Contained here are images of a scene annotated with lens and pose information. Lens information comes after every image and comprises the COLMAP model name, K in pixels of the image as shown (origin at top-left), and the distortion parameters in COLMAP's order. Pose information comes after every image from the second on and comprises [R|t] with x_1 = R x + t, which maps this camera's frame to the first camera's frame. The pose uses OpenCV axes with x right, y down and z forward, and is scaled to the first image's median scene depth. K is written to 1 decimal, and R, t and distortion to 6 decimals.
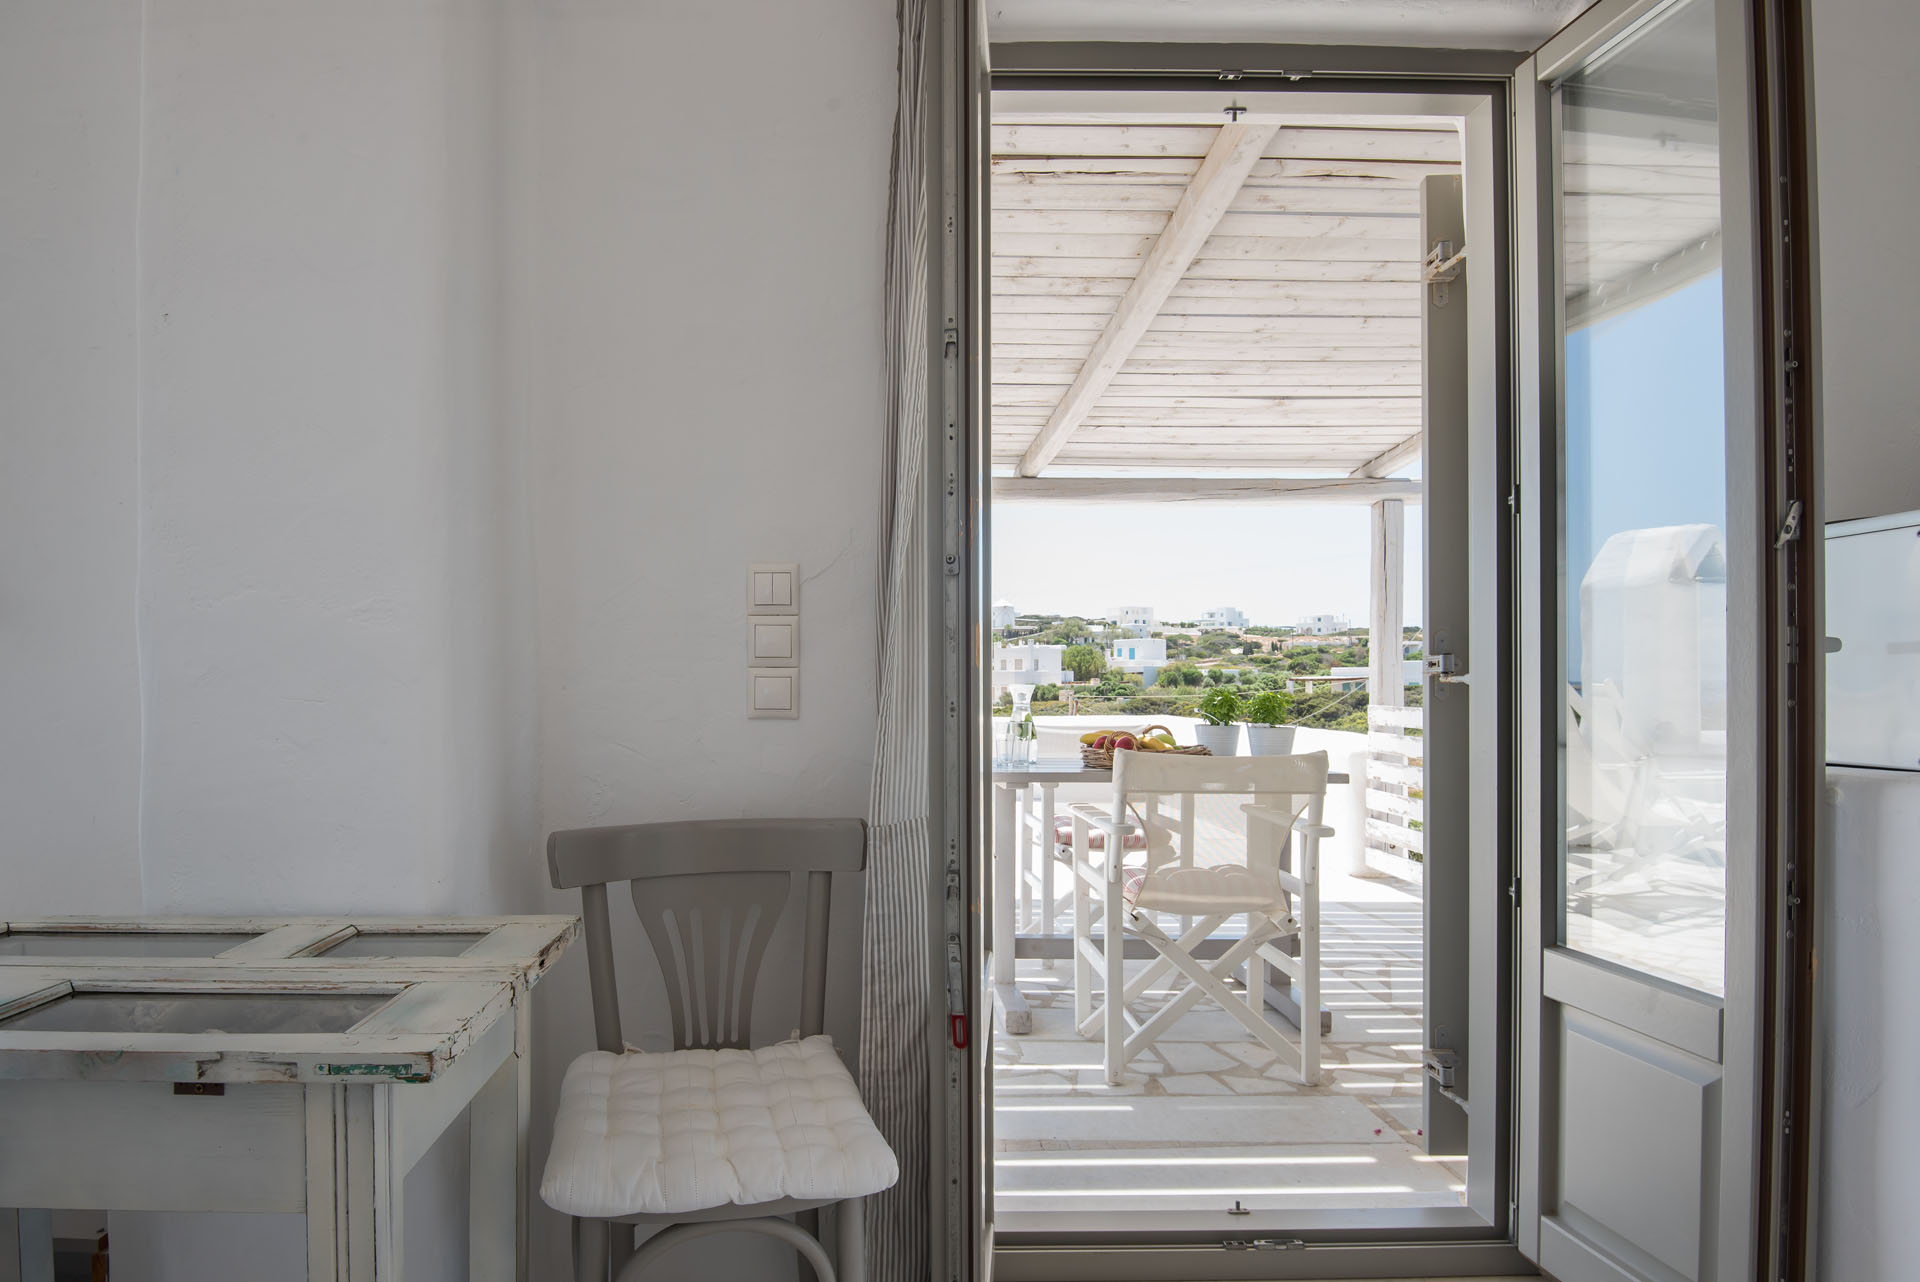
lens RADIAL K [[1080.9, 0, 822.2], [0, 1080.9, 684.7], [0, 0, 1]] dist [0.003643, -0.025767]
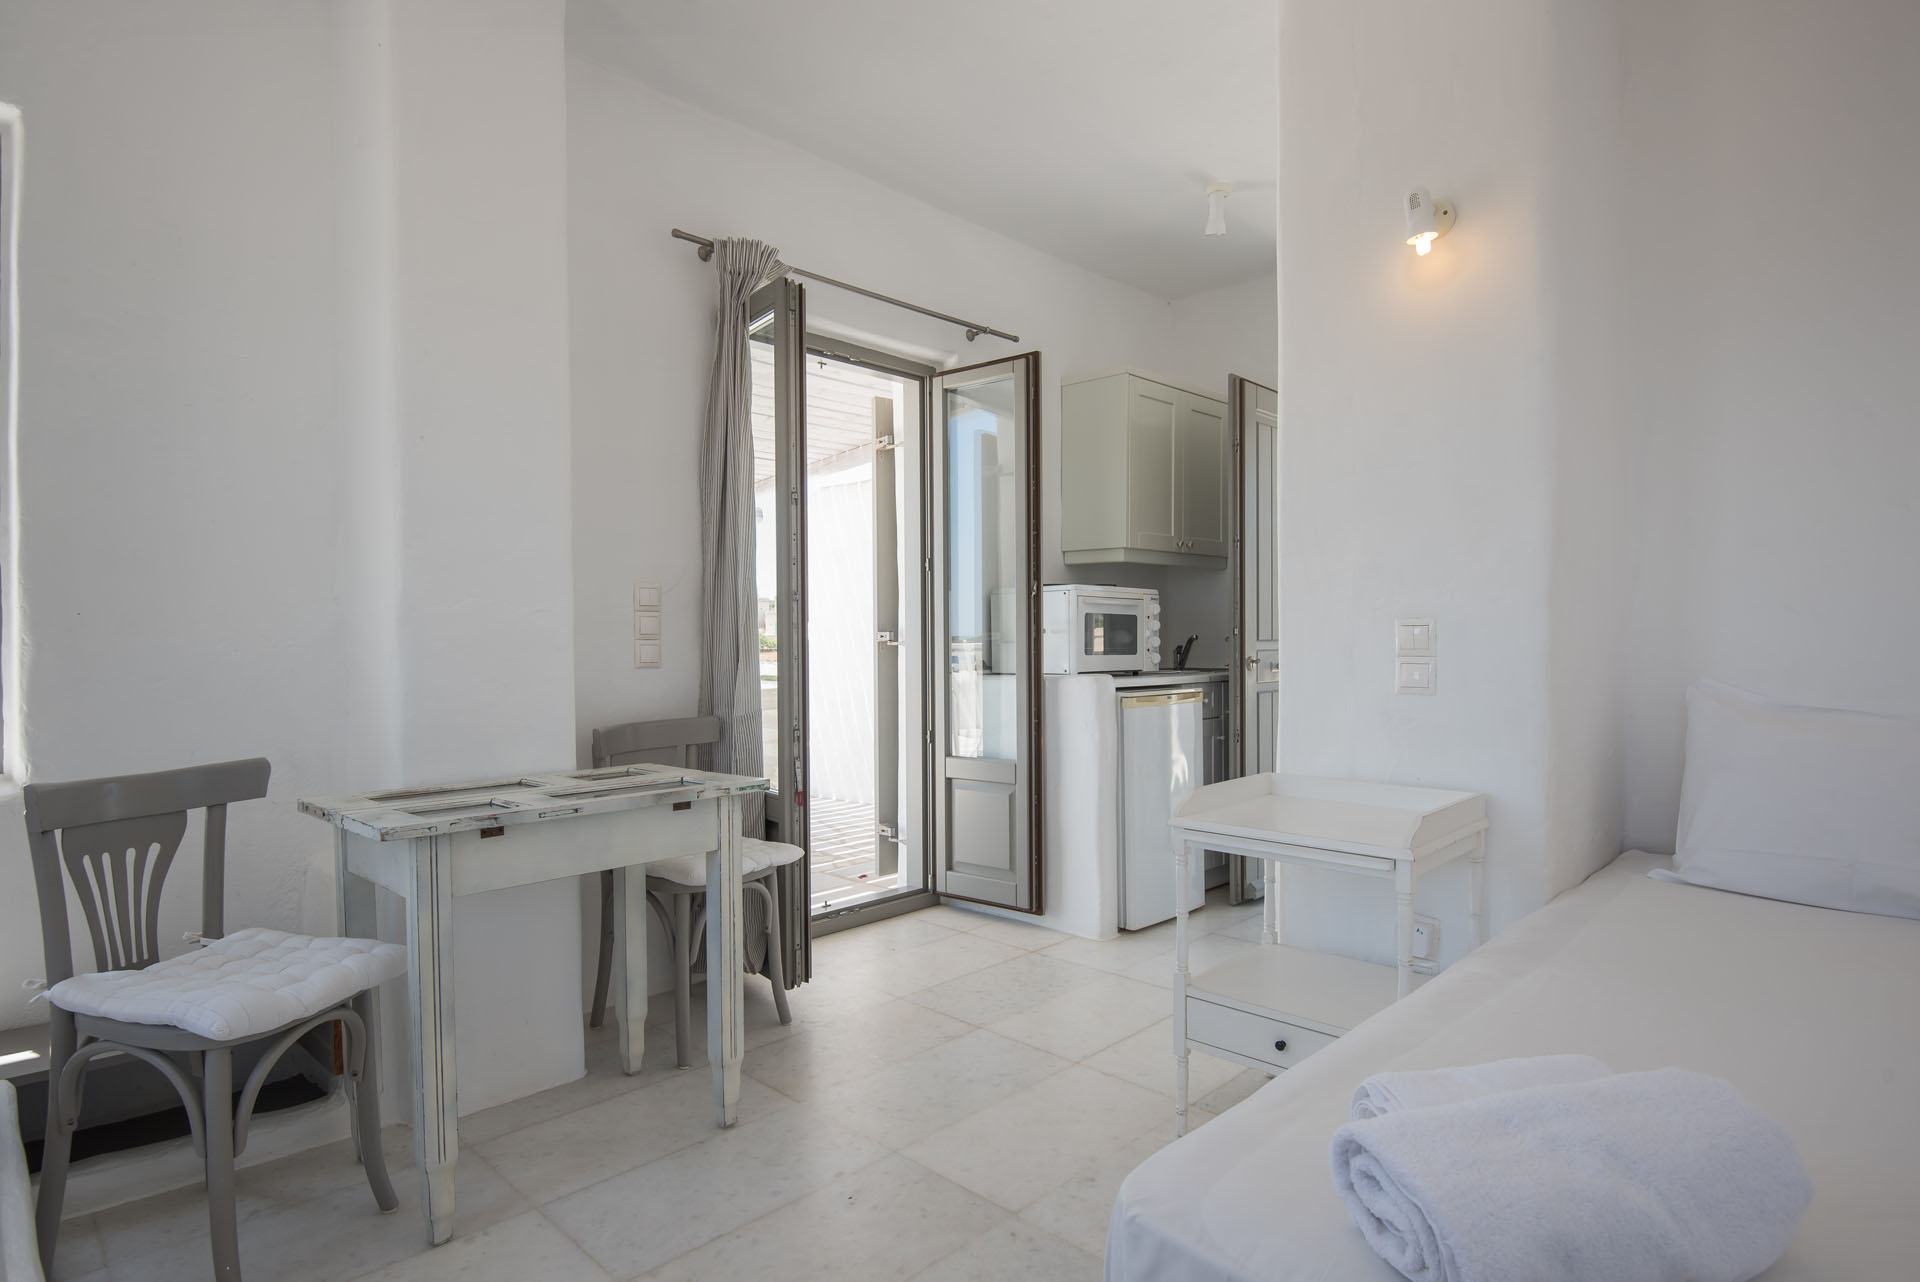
lens RADIAL K [[1019.9, 0, 952.0], [0, 1019.9, 646.3], [0, 0, 1]] dist [0.000912, -0.022118]
pose [[0.700643, -0.009850, 0.713444, -1.077988], [0.009331, 0.999946, 0.004642, -0.010164], [-0.713451, 0.003405, 0.700697, -0.681913]]
